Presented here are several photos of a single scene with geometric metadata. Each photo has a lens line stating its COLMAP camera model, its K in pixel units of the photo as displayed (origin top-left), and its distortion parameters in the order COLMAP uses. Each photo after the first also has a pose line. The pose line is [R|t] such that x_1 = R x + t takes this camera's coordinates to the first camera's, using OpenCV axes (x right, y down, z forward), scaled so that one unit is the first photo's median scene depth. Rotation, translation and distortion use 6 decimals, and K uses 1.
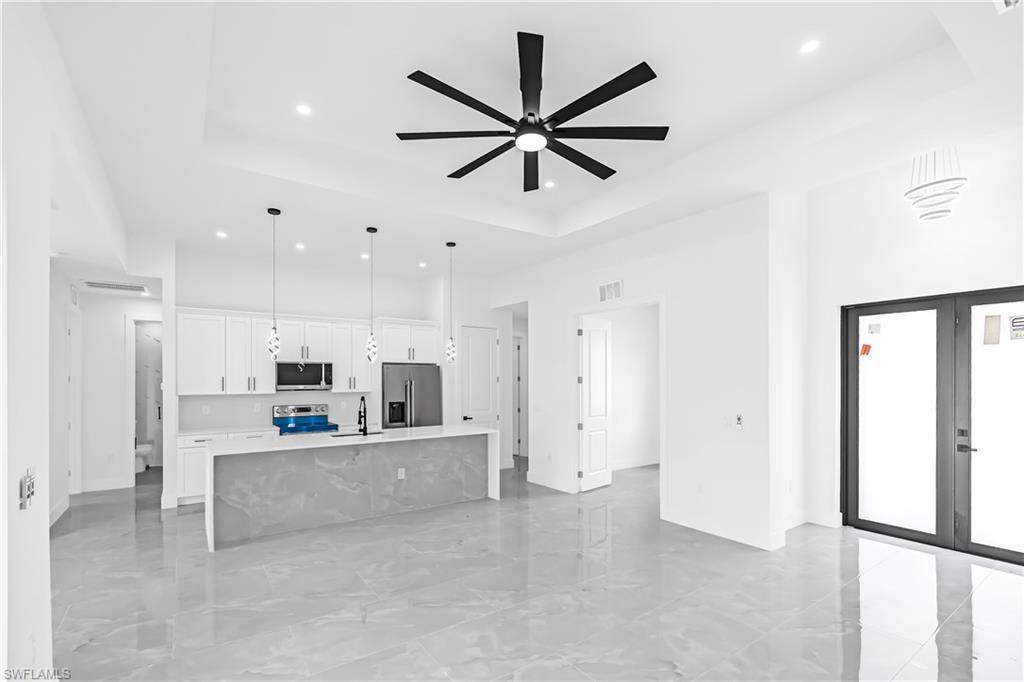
lens RADIAL K [[464.8, 0, 511.2], [0, 464.8, 378.1], [0, 0, 1]] dist [-0.000688, 0.000117]
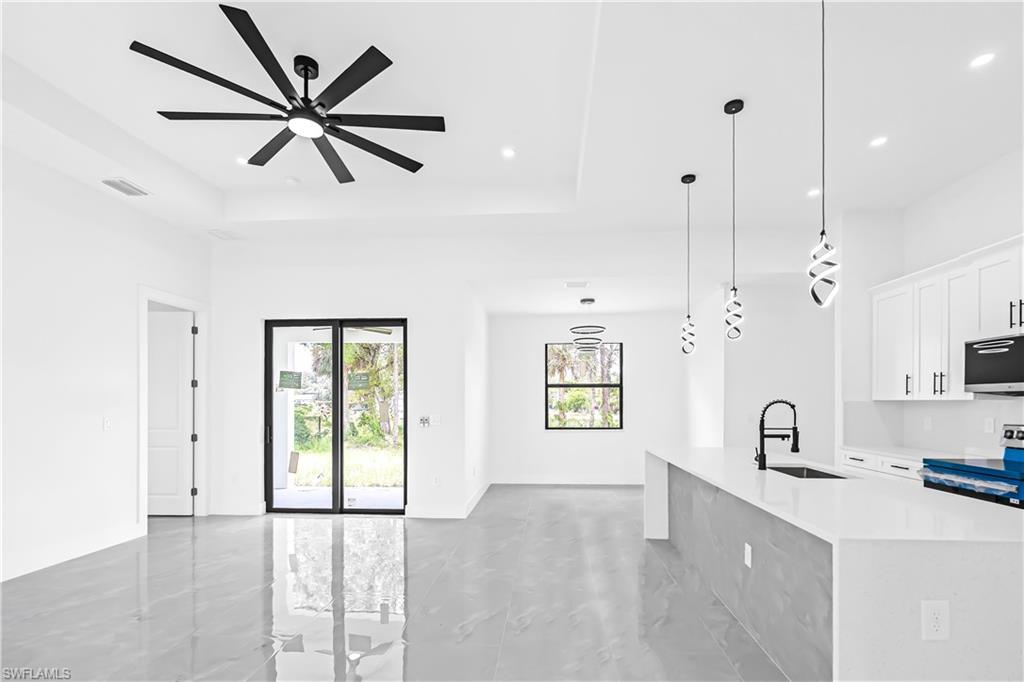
lens RADIAL K [[478.0, 0, 522.7], [0, 478.0, 401.0], [0, 0, 1]] dist [0.000918, 0.000143]
pose [[-0.627889, -0.000644, -0.778303, 0.282256], [0.000079, 1.000000, -0.000891, 0.038176], [0.778303, -0.000621, -0.627889, 1.030246]]
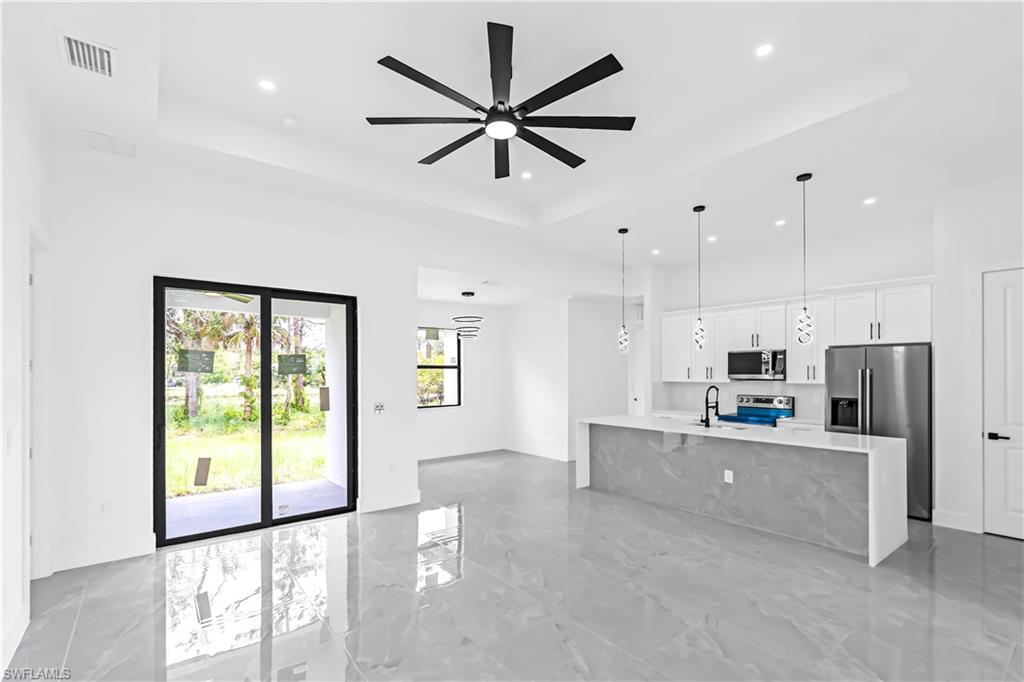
lens RADIAL K [[467.8, 0, 512.3], [0, 467.8, 365.9], [0, 0, 1]] dist [-0.001595, -0.000001]
pose [[0.055426, -0.015109, -0.998348, 0.550978], [0.000685, 0.999886, -0.015095, 0.012952], [0.998463, 0.000153, 0.055430, 0.503416]]
